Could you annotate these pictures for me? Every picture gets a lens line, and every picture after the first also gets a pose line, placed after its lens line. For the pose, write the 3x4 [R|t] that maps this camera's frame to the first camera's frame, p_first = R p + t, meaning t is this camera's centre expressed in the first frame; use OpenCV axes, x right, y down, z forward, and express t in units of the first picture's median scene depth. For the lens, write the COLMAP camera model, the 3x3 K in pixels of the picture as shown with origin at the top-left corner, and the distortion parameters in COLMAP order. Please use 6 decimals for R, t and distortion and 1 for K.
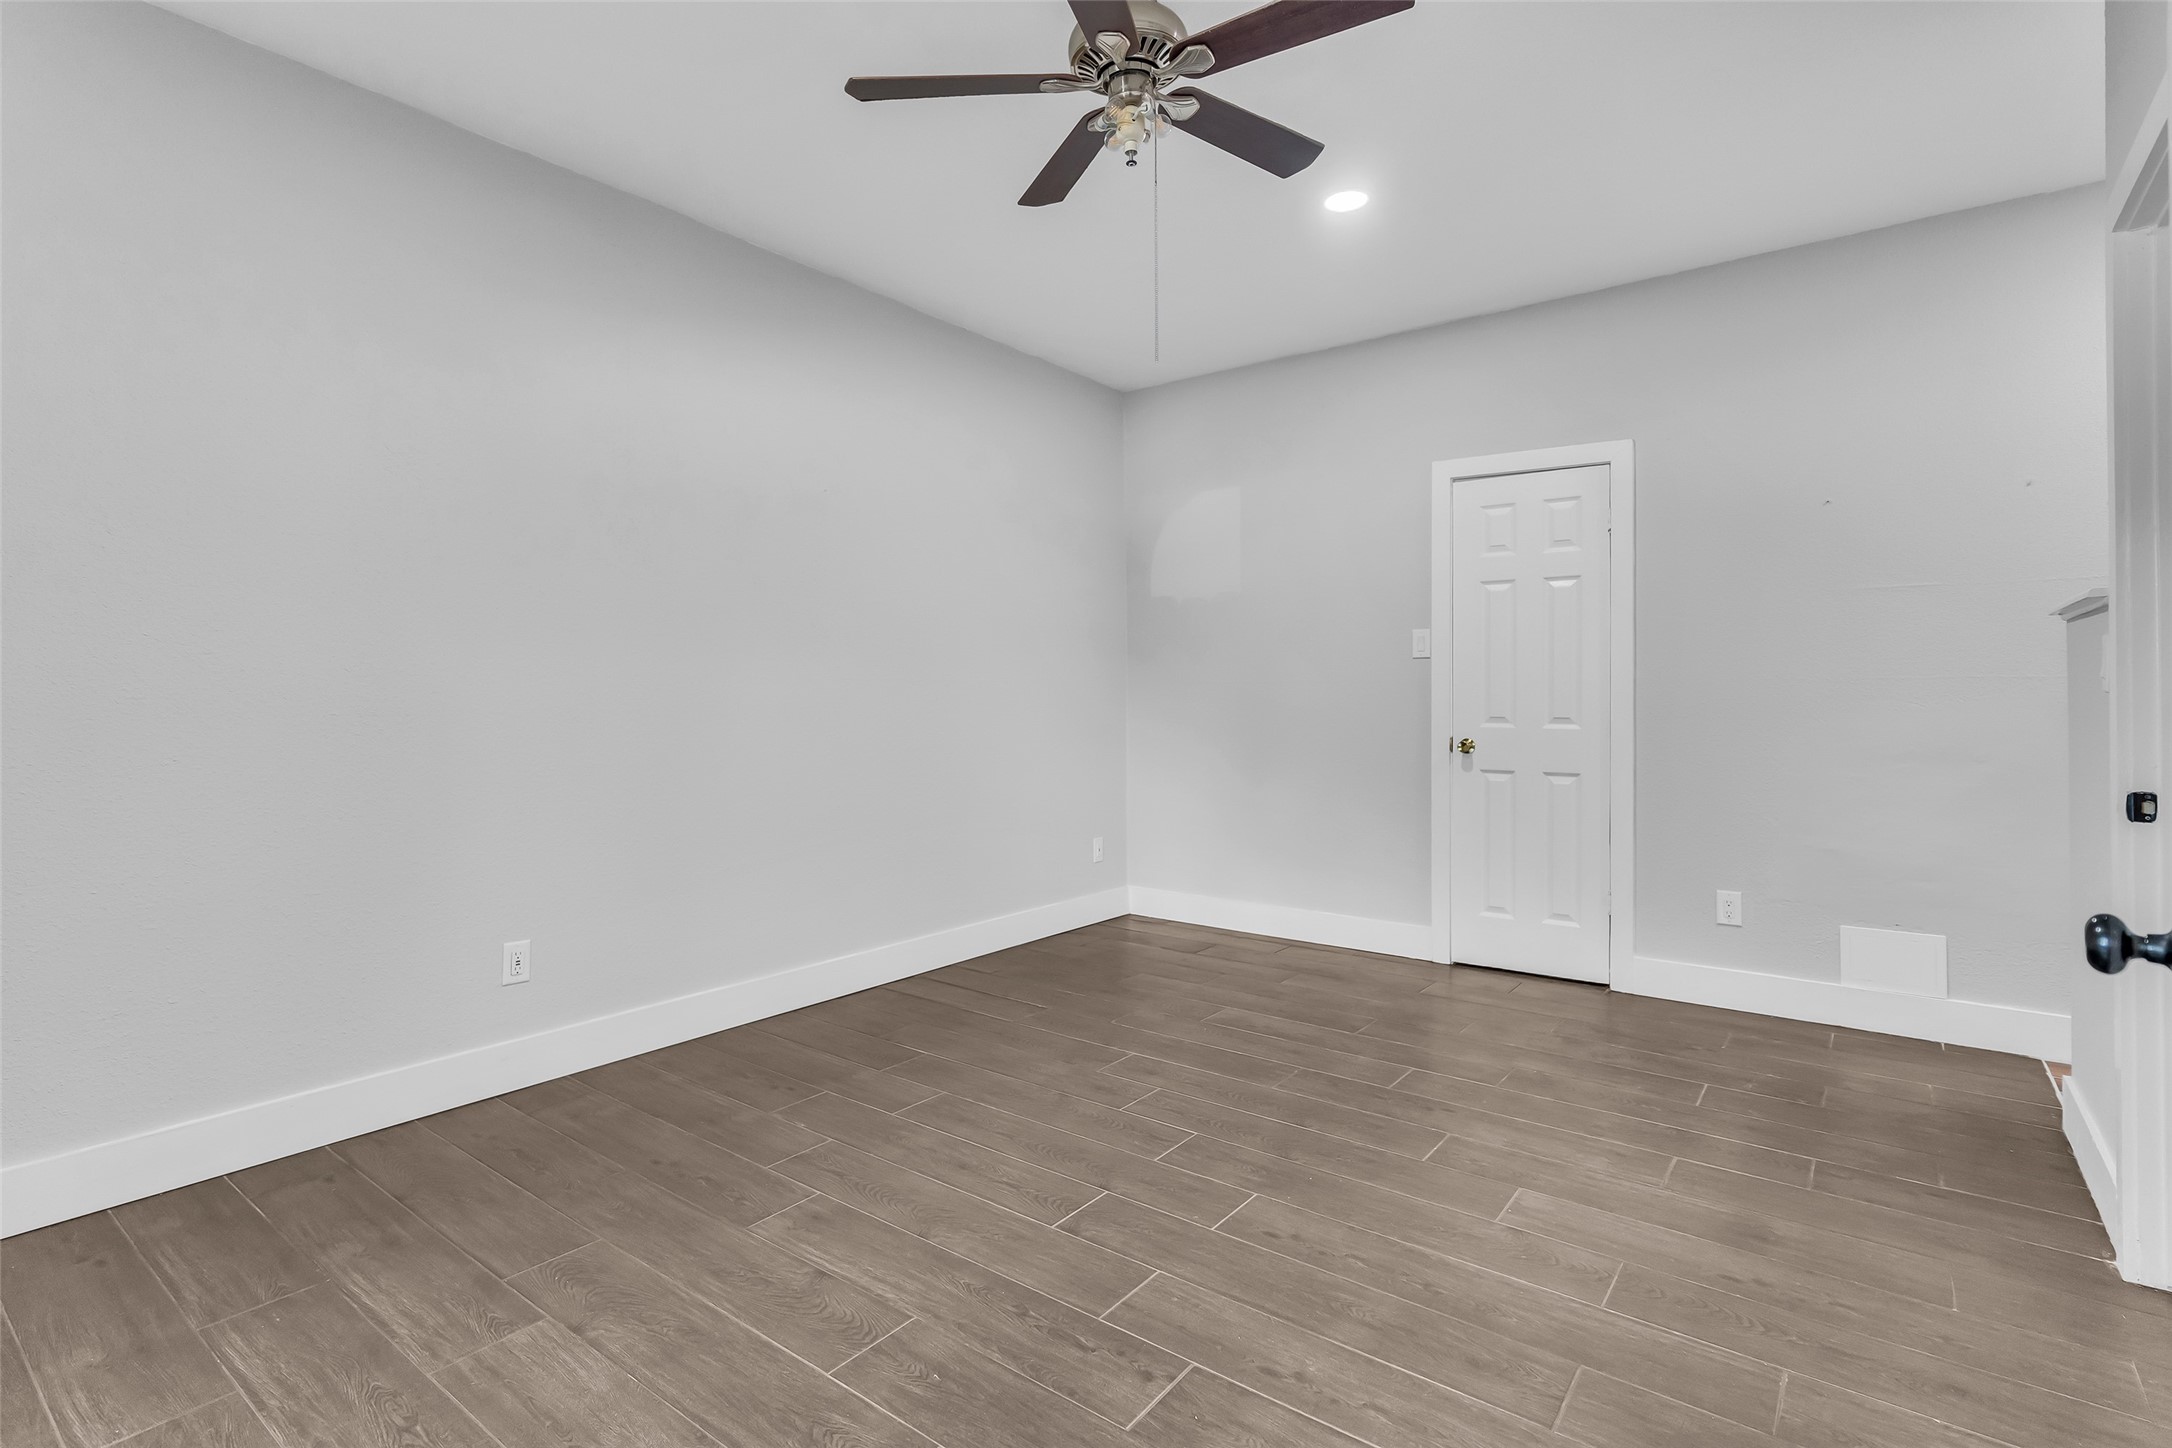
lens RADIAL K [[1044.3, 0, 1093.4], [0, 1044.3, 700.2], [0, 0, 1]] dist [0.001825, 0.000353]
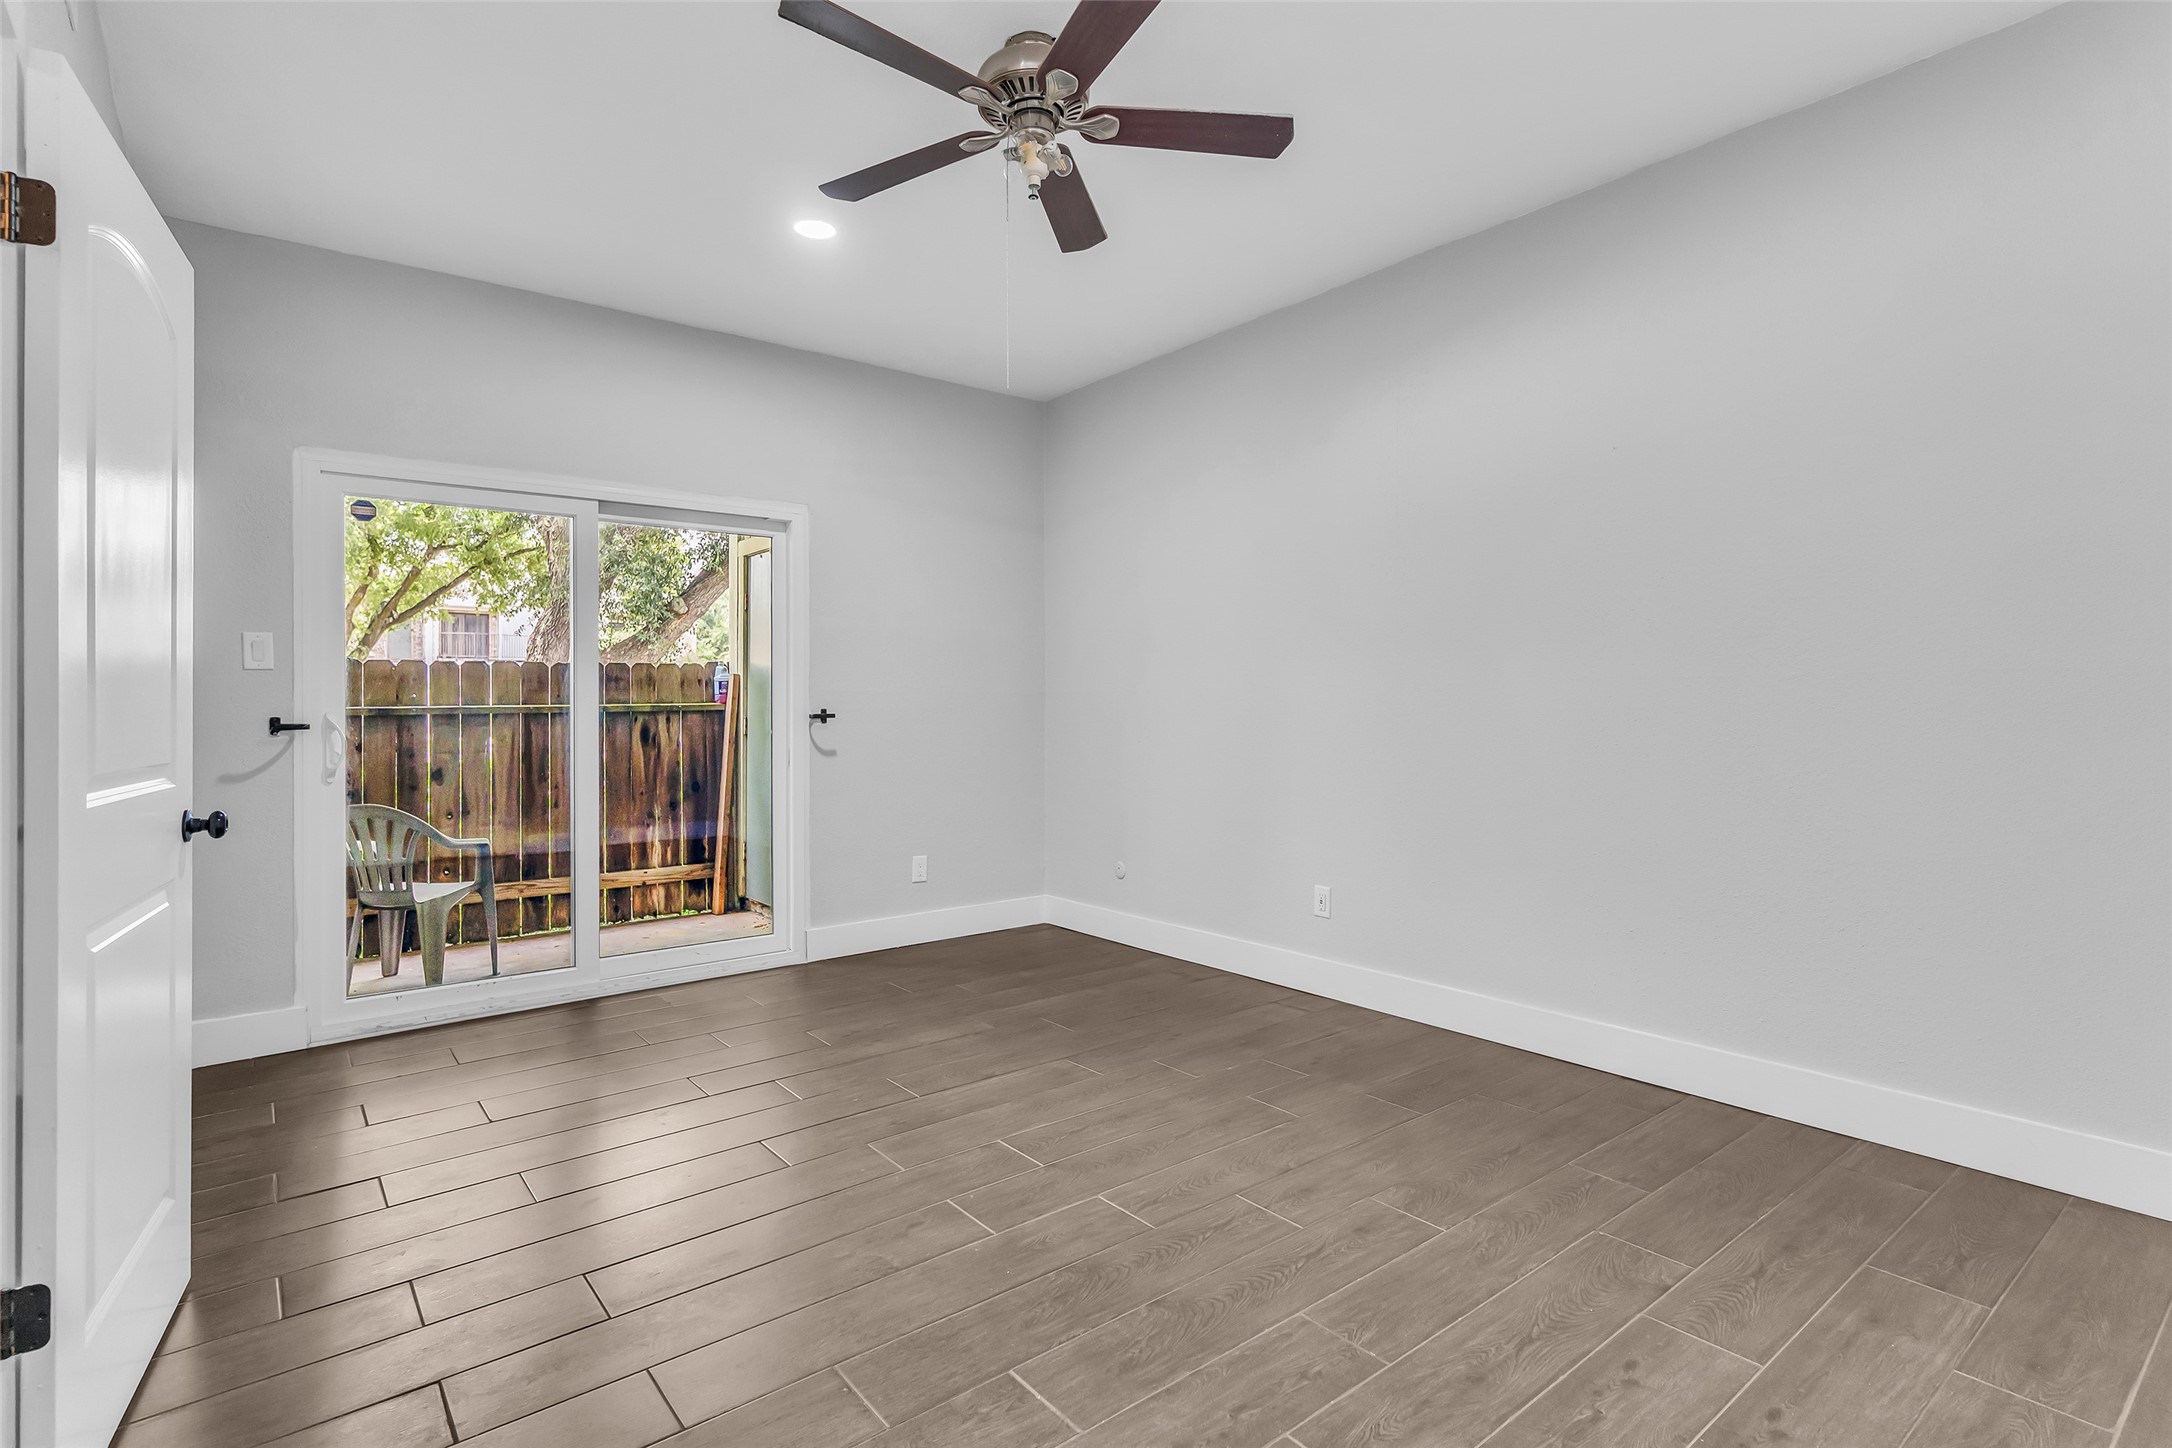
lens RADIAL K [[1044.3, 0, 1093.4], [0, 1044.3, 700.2], [0, 0, 1]] dist [0.001825, 0.000353]
pose [[-0.244708, 0.000021, -0.969597, 0.980690], [0.012045, 0.999923, -0.003018, -0.014431], [0.969522, -0.012417, -0.244689, 1.219649]]
